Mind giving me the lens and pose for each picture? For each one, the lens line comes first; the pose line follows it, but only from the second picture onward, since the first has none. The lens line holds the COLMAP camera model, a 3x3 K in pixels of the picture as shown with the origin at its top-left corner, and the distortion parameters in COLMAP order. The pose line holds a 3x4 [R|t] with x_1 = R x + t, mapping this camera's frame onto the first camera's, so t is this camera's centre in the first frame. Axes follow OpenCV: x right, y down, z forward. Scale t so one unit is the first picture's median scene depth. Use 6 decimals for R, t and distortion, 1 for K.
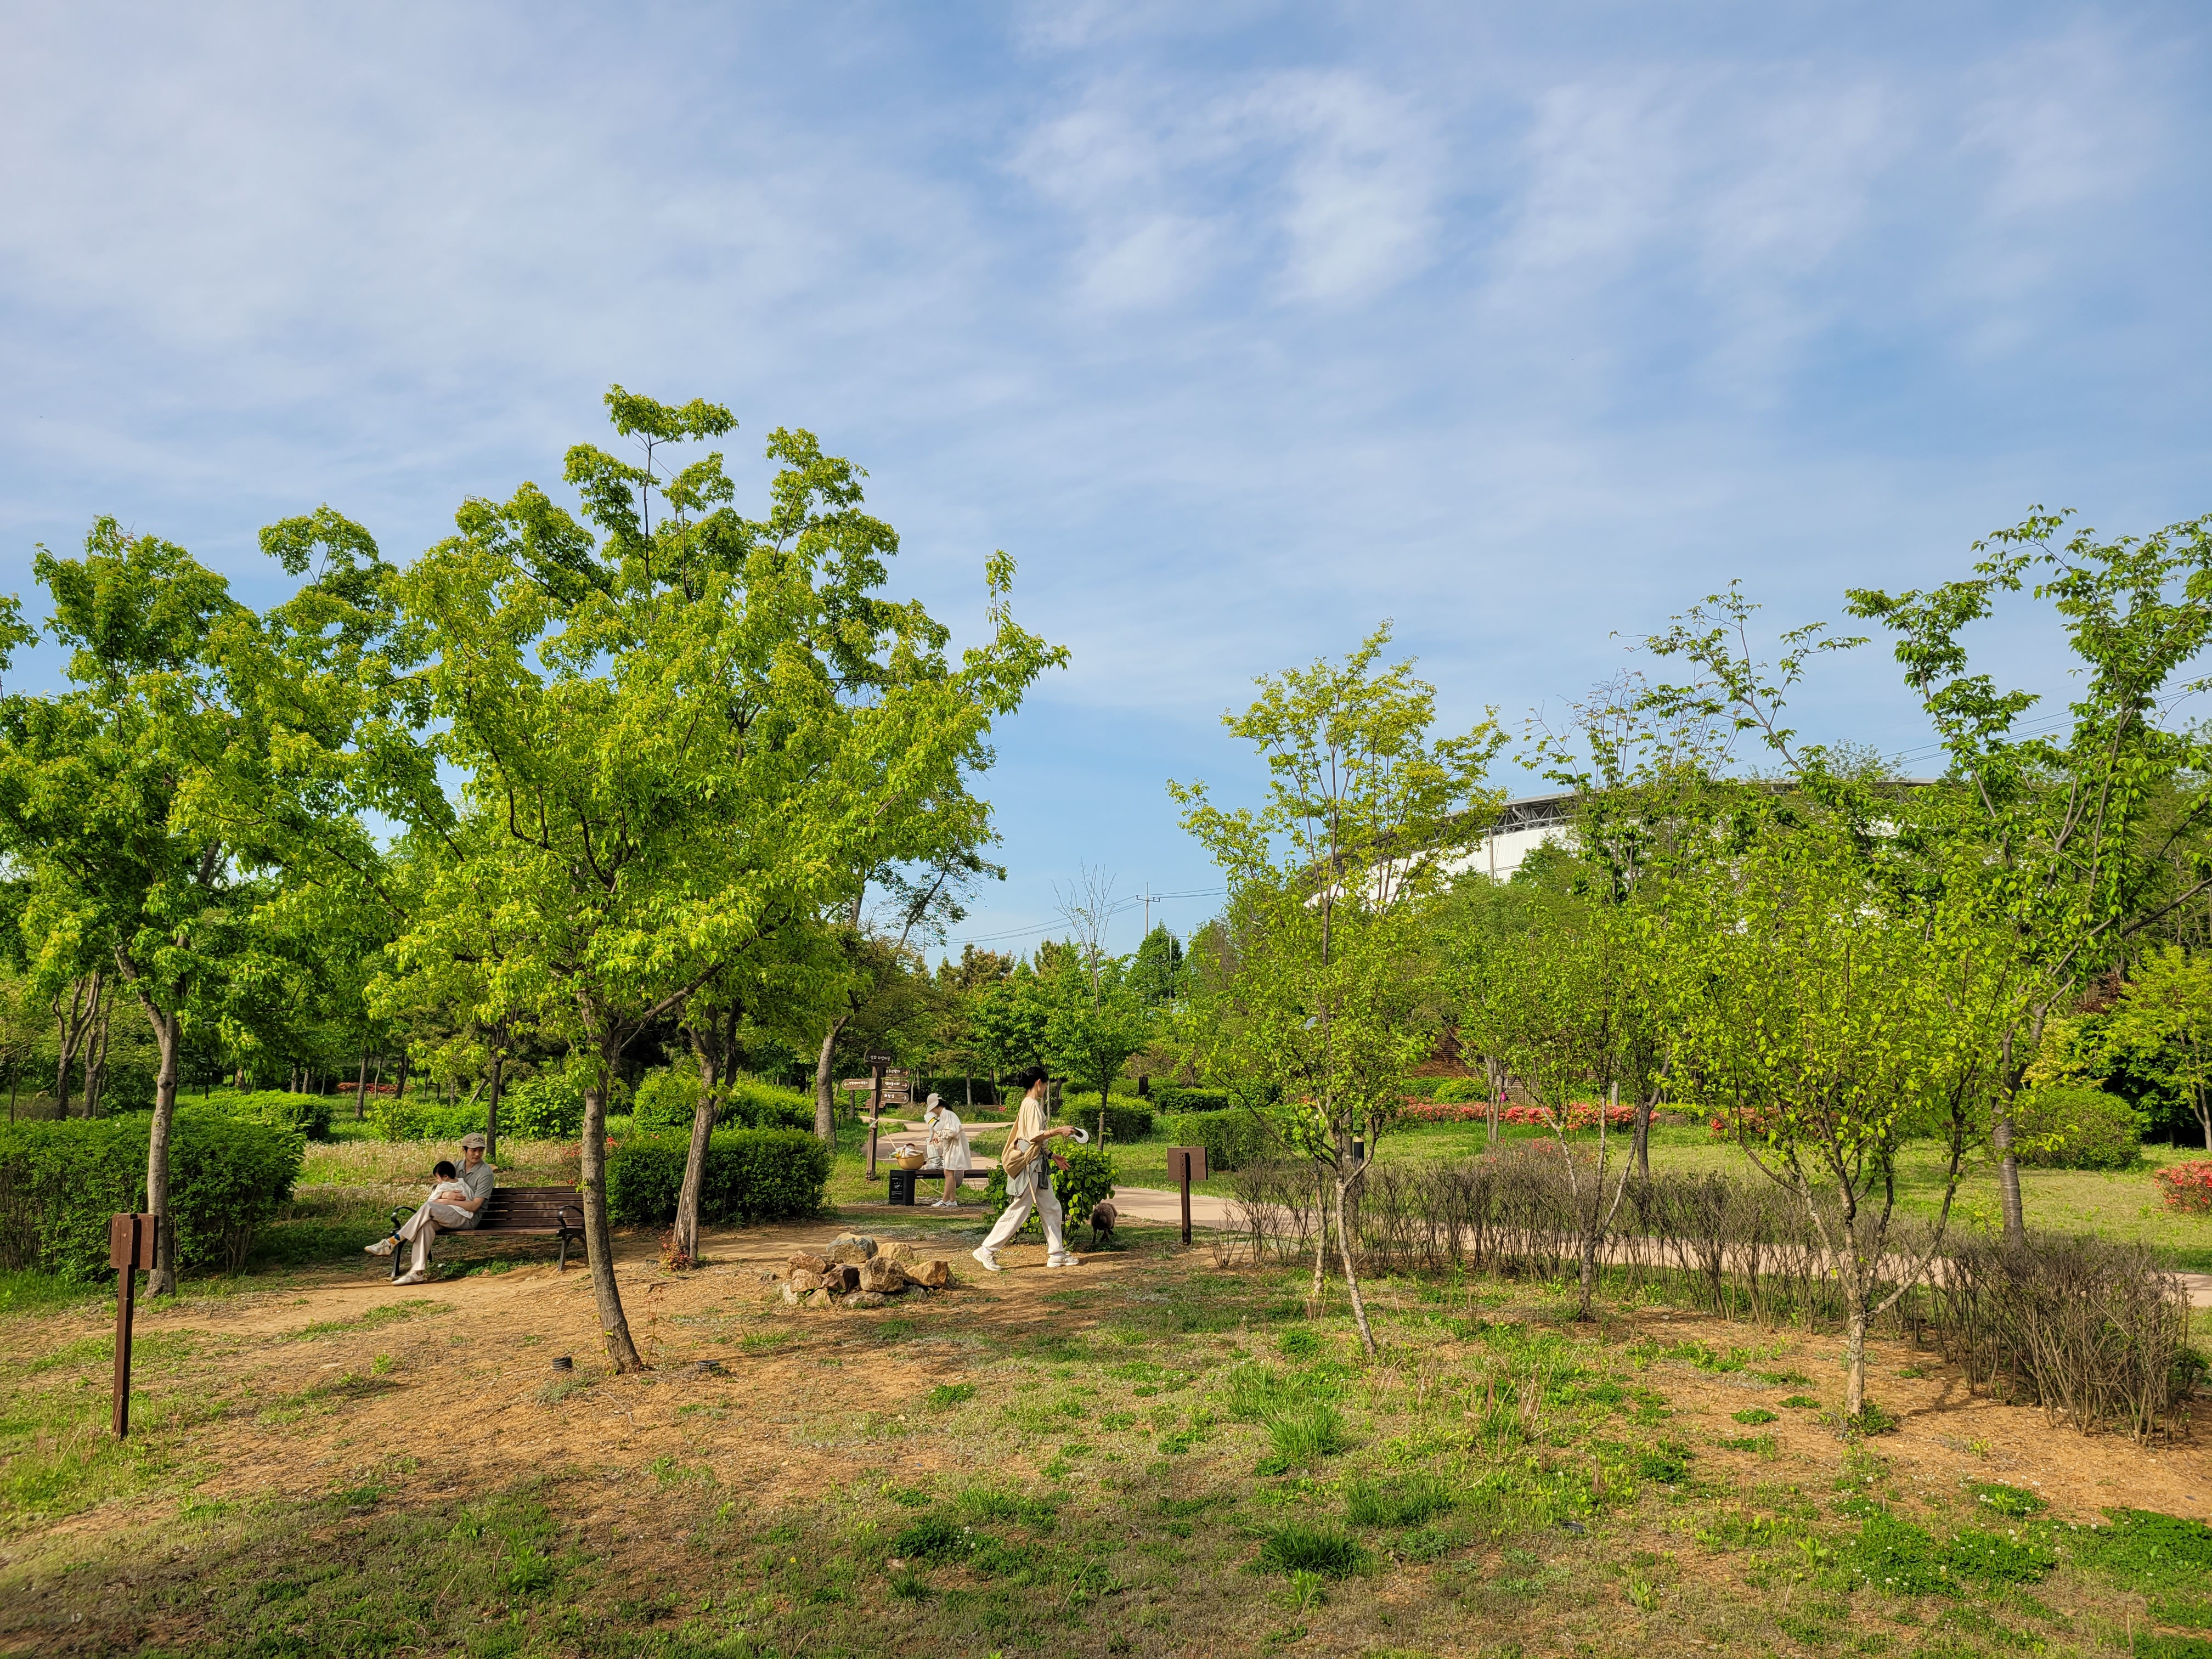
lens RADIAL K [[1628.0, 0, 1113.9], [0, 1628.0, 832.6], [0, 0, 1]] dist [0.041166, -0.037950]
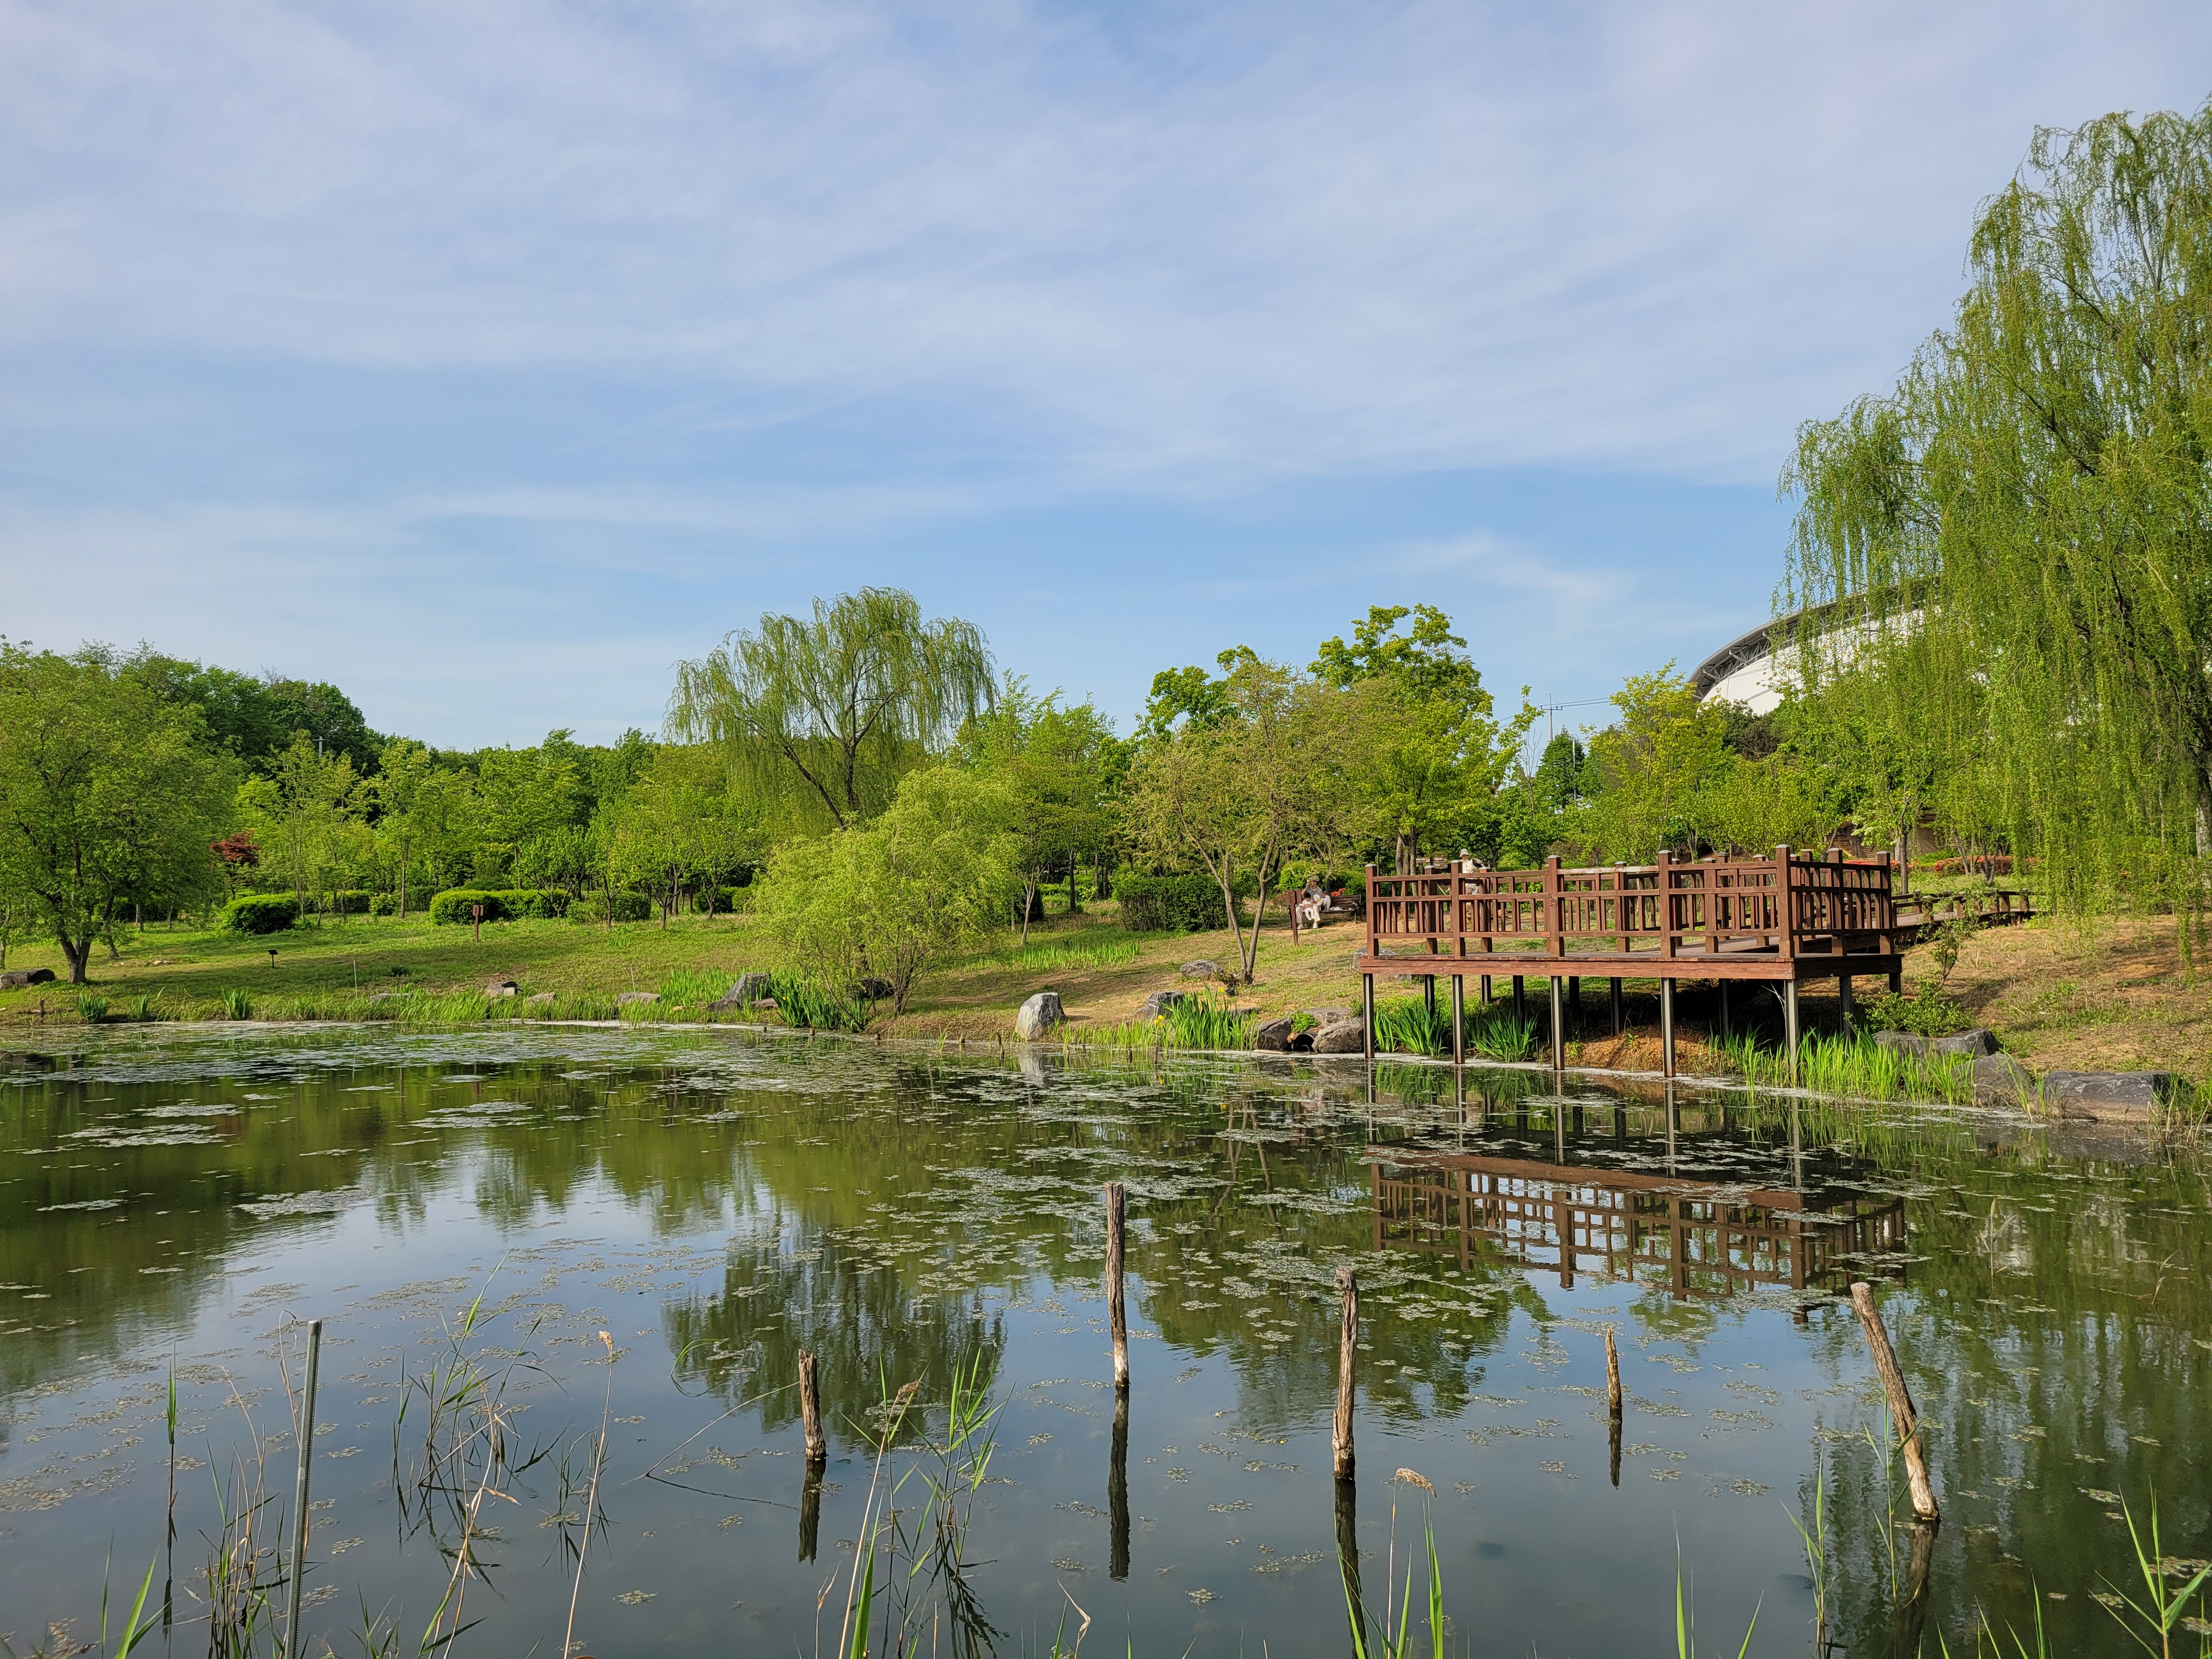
lens RADIAL K [[1628.0, 0, 1118.5], [0, 1628.0, 823.6], [0, 0, 1]] dist [0.041166, -0.037950]
pose [[0.970686, -0.048530, -0.235403, -0.008210], [0.074961, 0.991679, 0.104662, -0.024175], [0.228364, -0.119239, 0.966246, -0.192465]]
